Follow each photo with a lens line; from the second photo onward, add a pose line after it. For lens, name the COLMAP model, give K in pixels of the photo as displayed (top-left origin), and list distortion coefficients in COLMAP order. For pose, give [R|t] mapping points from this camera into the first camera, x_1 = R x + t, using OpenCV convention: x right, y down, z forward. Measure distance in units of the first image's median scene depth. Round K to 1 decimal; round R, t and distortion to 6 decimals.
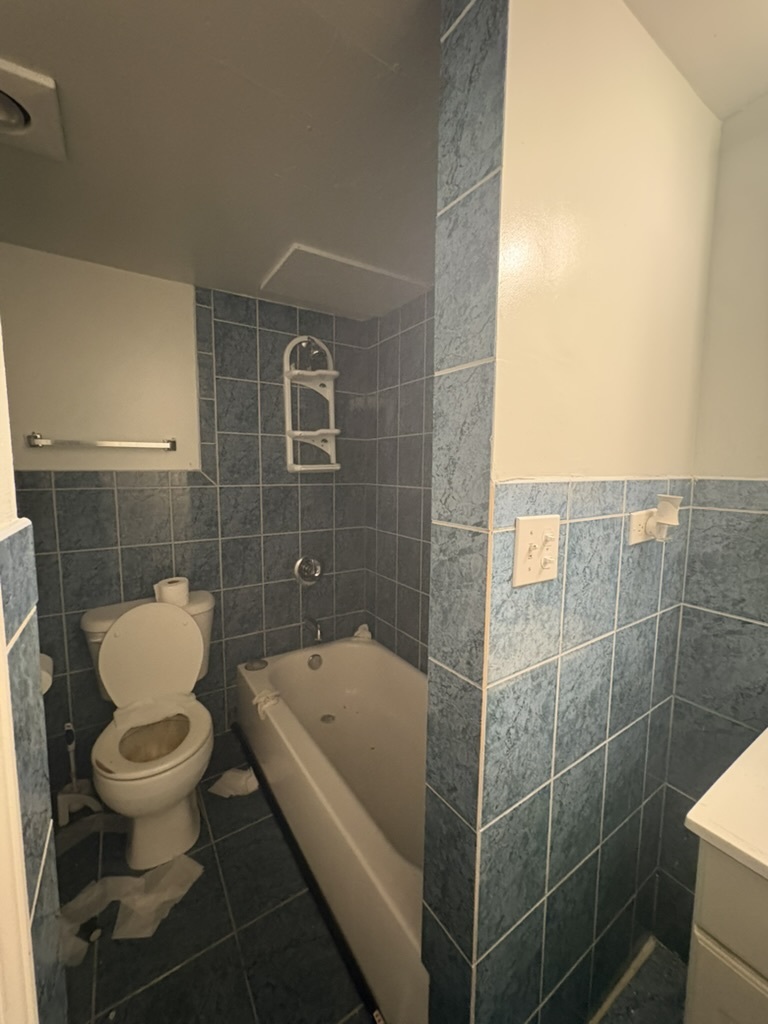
lens RADIAL K [[409.3, 0, 383.6], [0, 409.3, 511.0], [0, 0, 1]] dist [0.000609, 0.000436]
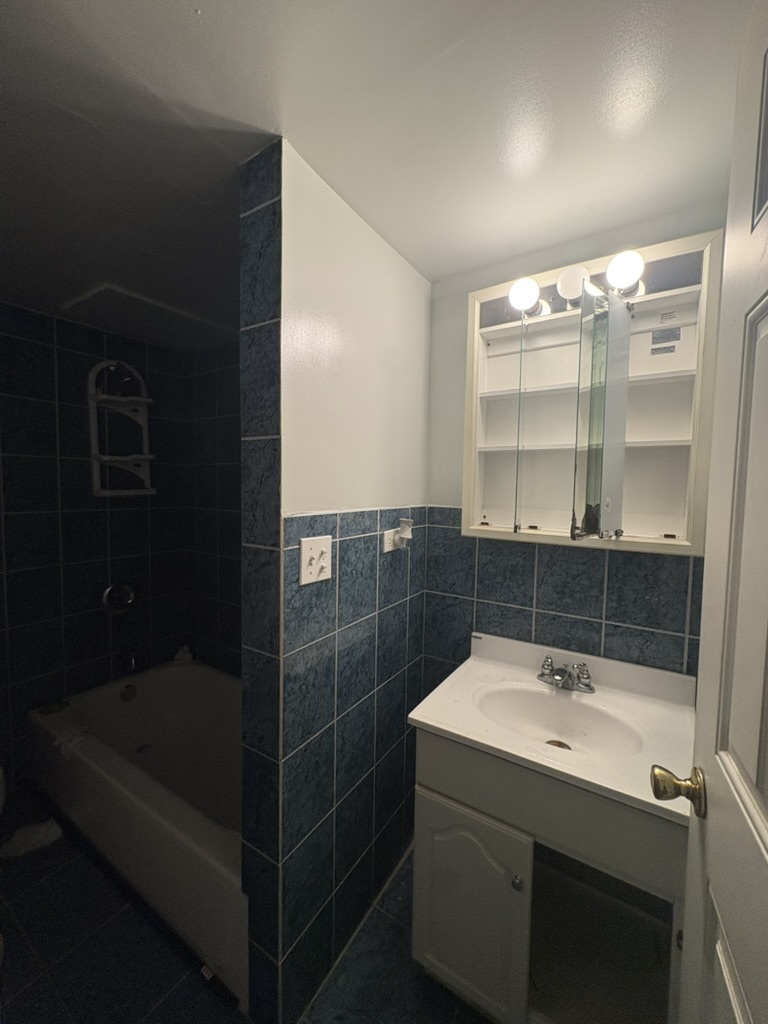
lens RADIAL K [[409.3, 0, 385.1], [0, 409.3, 510.6], [0, 0, 1]] dist [0.000609, 0.000436]
pose [[0.913869, -0.015883, 0.405697, 0.001818], [0.032557, 0.998883, -0.034232, -0.020704], [-0.404701, 0.044492, 0.913366, -0.390836]]
